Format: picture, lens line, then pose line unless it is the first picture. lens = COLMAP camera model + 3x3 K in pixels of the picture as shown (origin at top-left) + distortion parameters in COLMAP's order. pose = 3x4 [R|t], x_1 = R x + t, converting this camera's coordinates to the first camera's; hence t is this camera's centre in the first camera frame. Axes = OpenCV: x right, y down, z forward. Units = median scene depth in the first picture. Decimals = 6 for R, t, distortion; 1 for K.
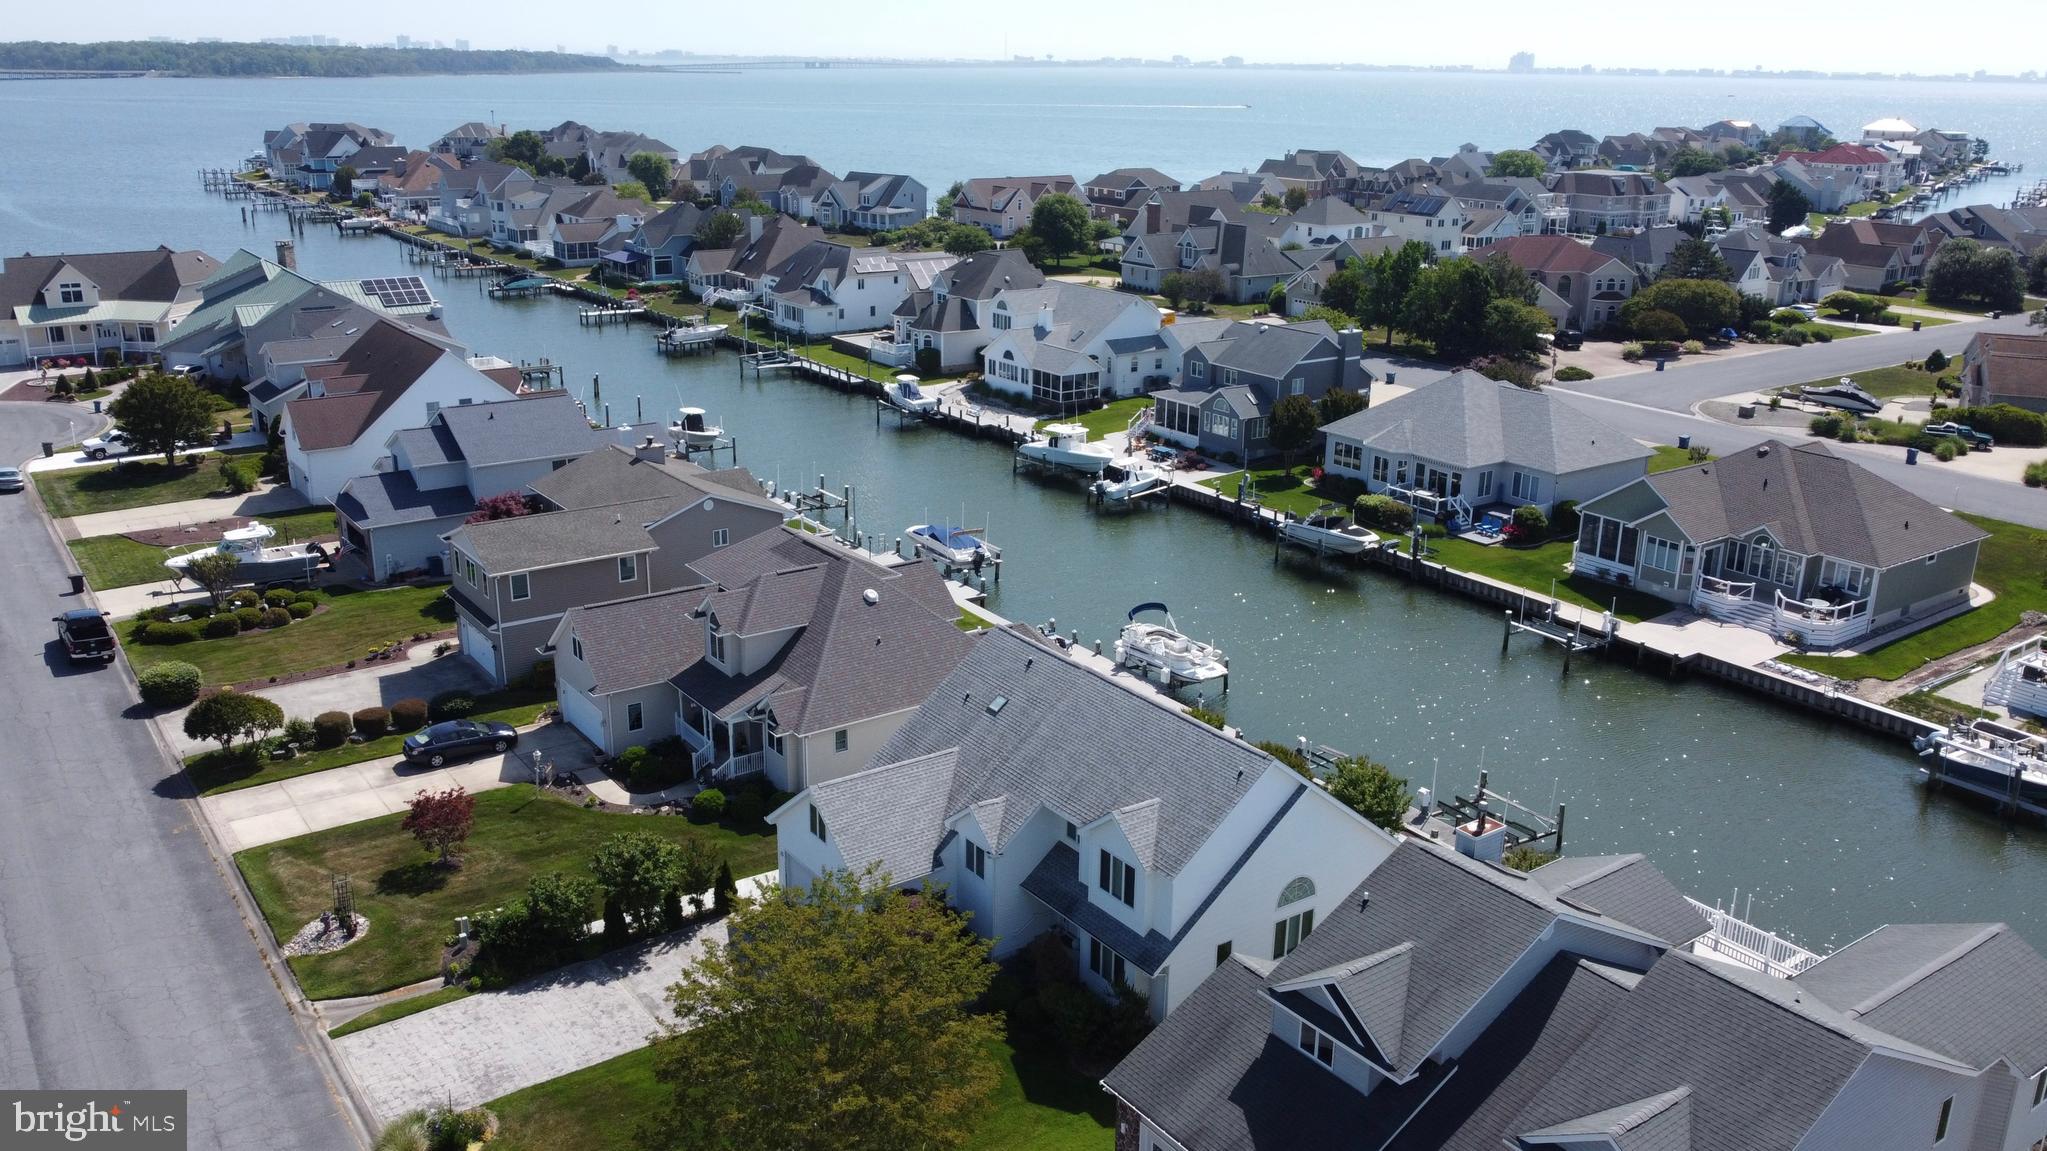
lens RADIAL K [[1645.9, 0, 1013.0], [0, 1645.9, 578.4], [0, 0, 1]] dist [0.005494, -0.034341]
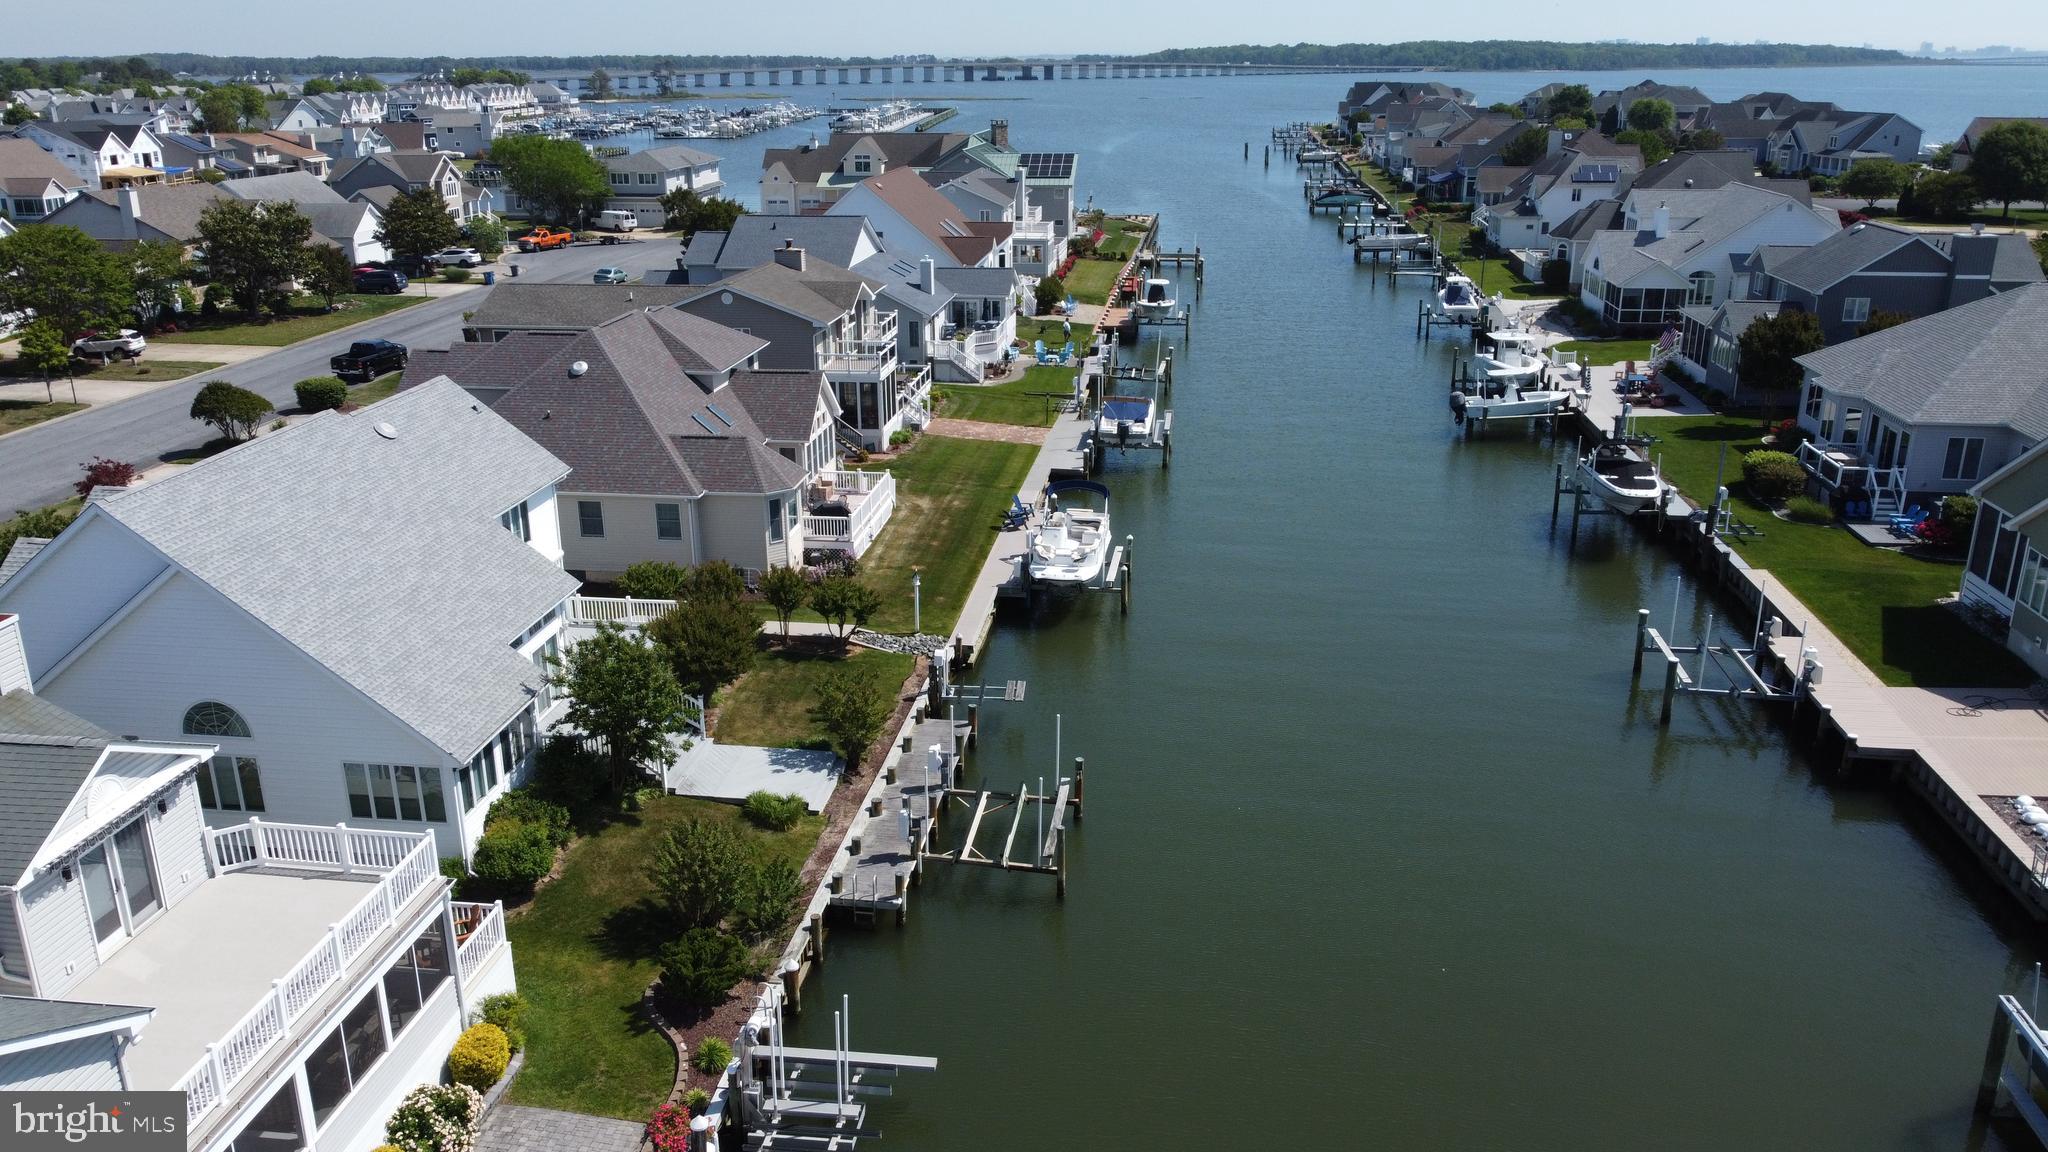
lens RADIAL K [[1553.5, 0, 1024.0], [0, 1553.5, 576.0], [0, 0, 1]] dist [-0.003378, 0.000229]
pose [[0.734245, 0.197111, -0.649640, 0.512362], [-0.189922, 0.978353, 0.082191, 0.004048], [0.651778, 0.063032, 0.755786, 0.432749]]
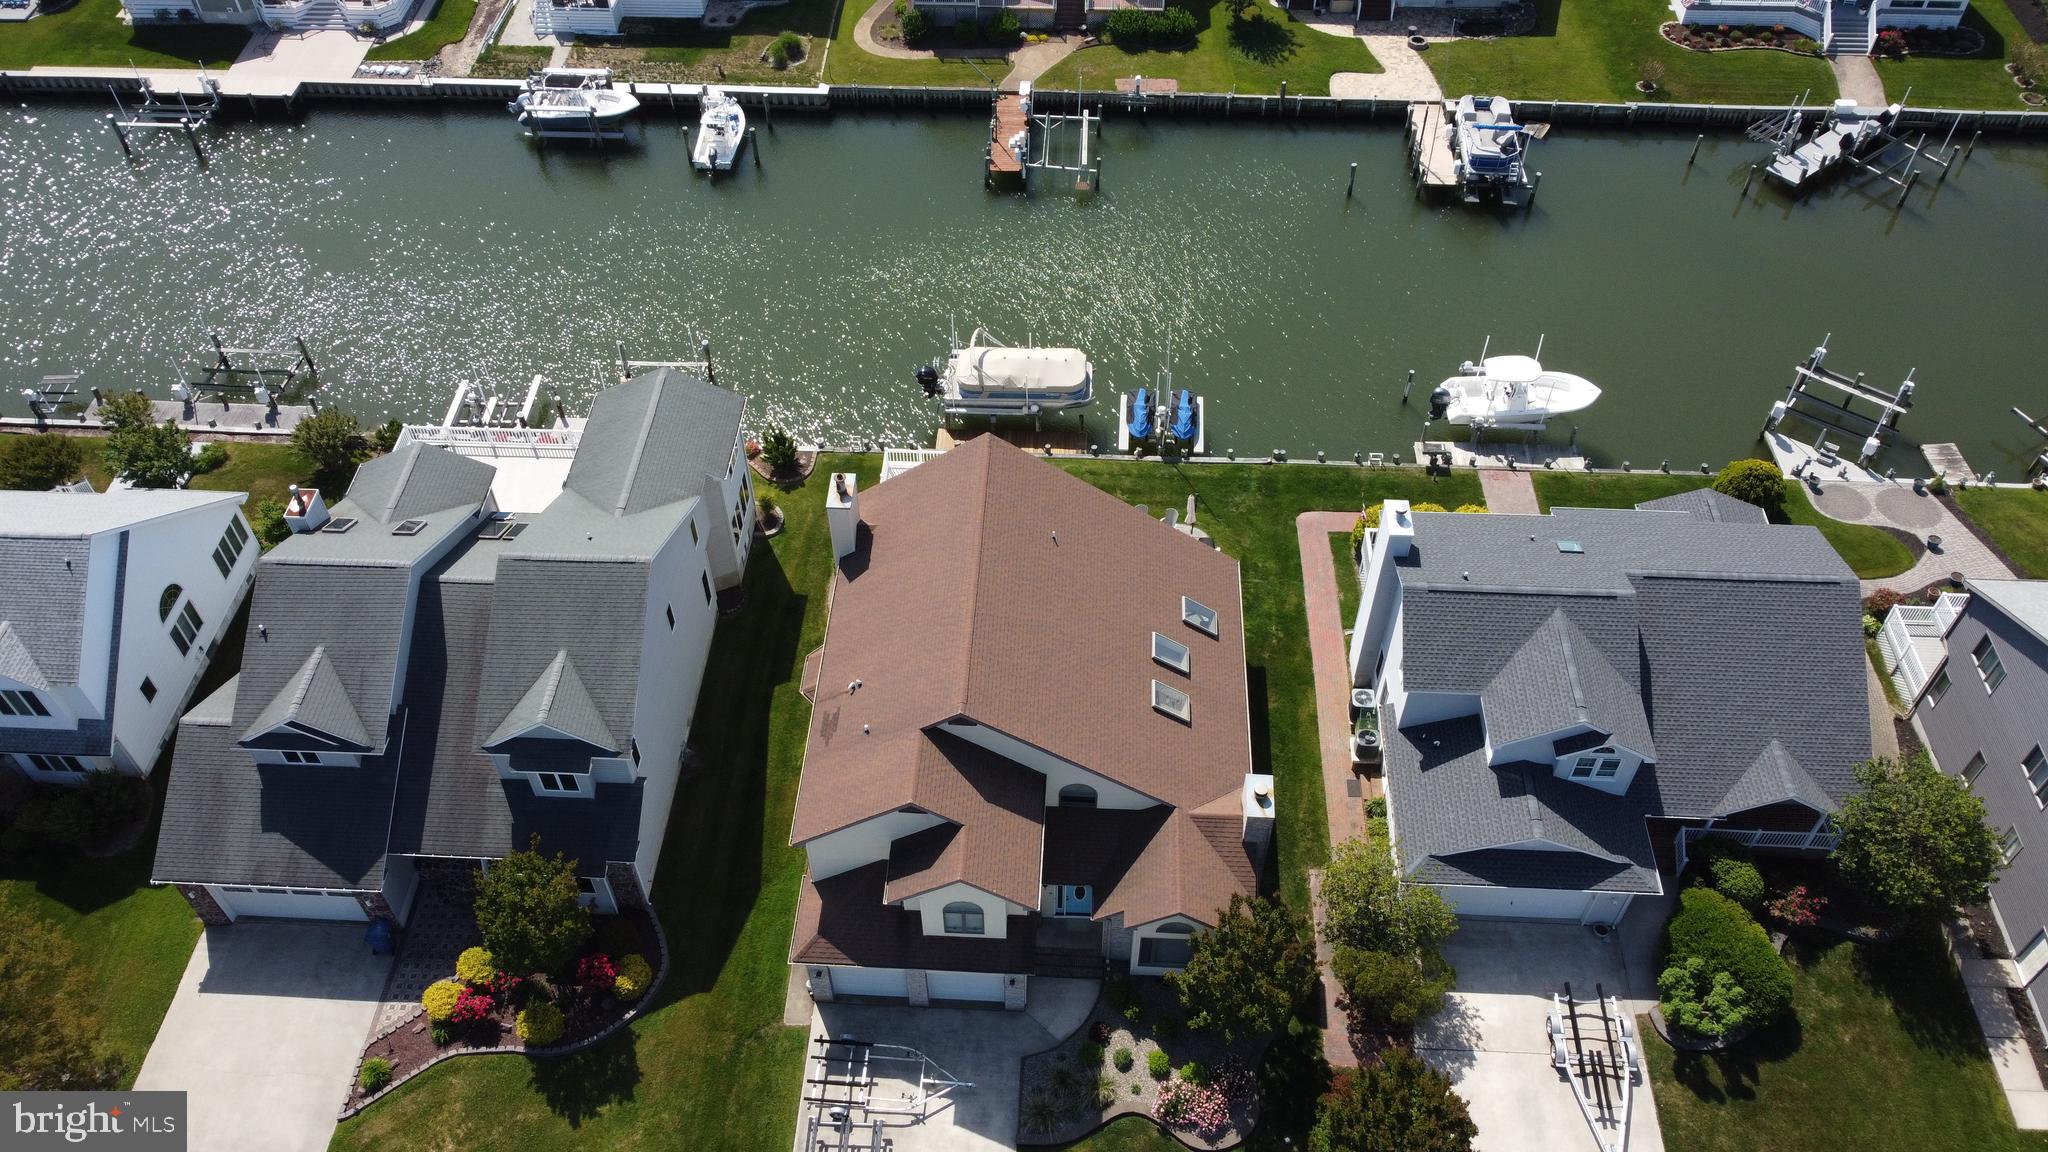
lens RADIAL K [[1553.5, 0, 1024.0], [0, 1553.5, 576.0], [0, 0, 1]] dist [-0.003378, 0.000229]
pose [[0.620707, -0.594711, 0.510923, 0.002064], [0.252939, 0.768700, 0.587471, -0.179633], [-0.742122, -0.235415, 0.627563, -0.056499]]
